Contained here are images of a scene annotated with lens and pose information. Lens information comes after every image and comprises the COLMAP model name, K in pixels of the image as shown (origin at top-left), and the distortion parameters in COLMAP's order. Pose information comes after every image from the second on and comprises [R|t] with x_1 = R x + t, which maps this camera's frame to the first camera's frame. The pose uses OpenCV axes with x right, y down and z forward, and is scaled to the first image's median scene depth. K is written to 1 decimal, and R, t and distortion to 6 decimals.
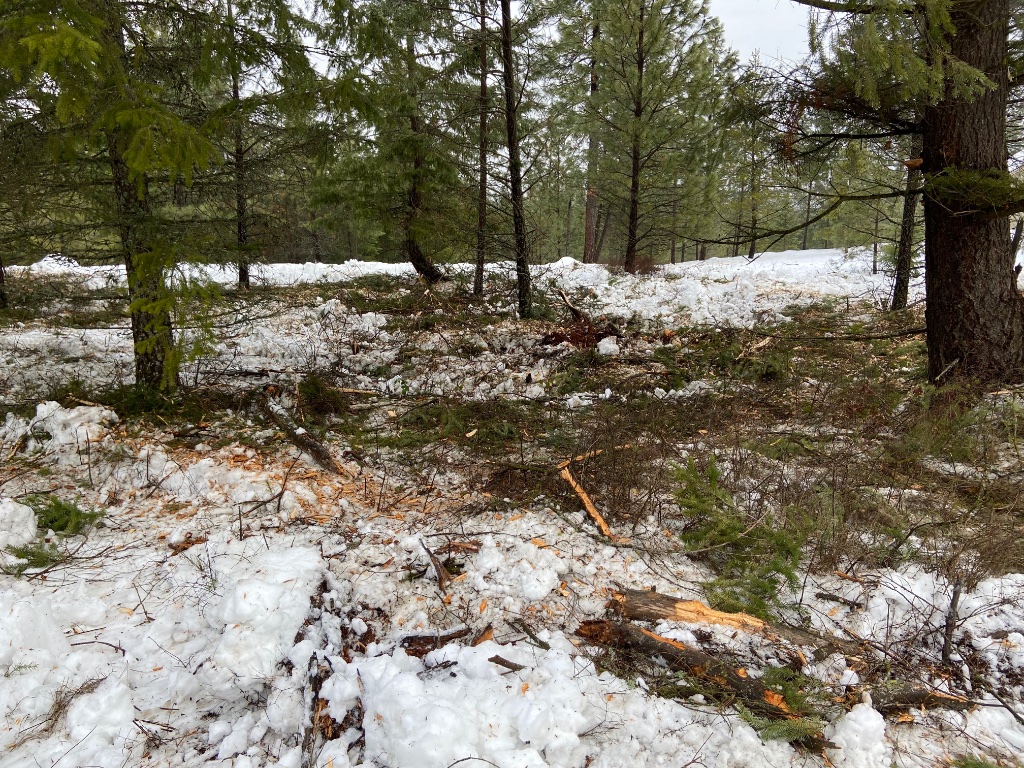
lens RADIAL K [[680.8, 0, 512.0], [0, 680.8, 384.0], [0, 0, 1]] dist [0.000695, -0.052382]
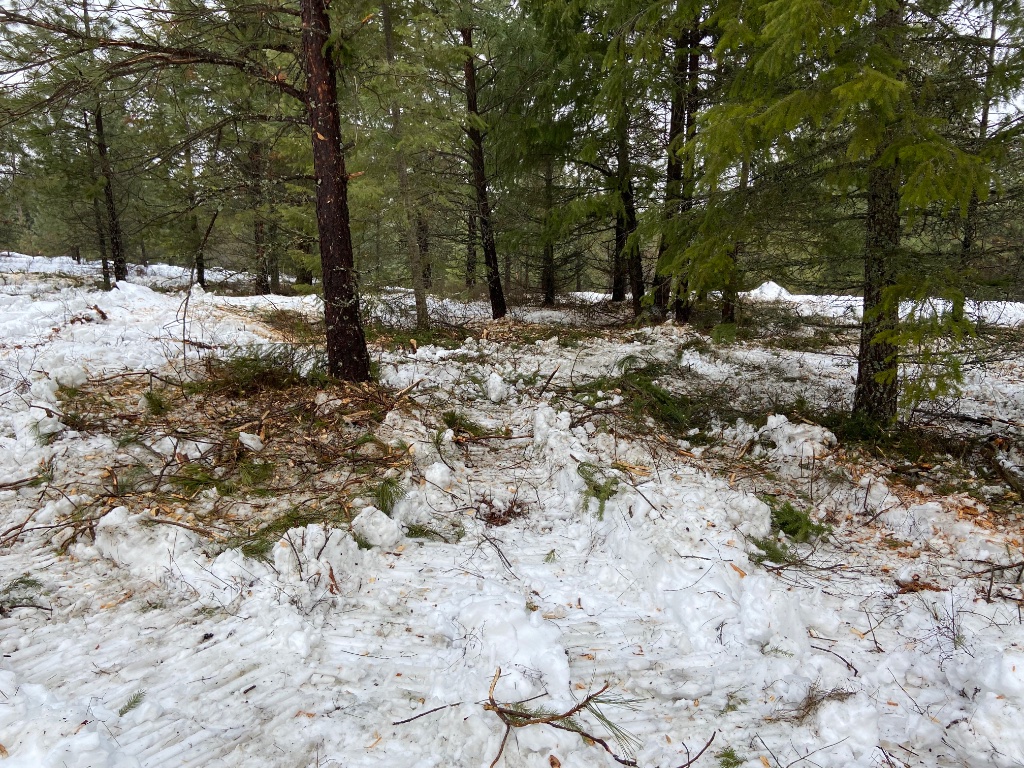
lens RADIAL K [[680.8, 0, 512.0], [0, 680.8, 384.0], [0, 0, 1]] dist [0.000695, -0.052382]
pose [[0.634707, 0.130965, -0.761574, -0.124340], [-0.164876, 0.985791, 0.032113, 0.013432], [0.754959, 0.105183, 0.647282, -0.069276]]
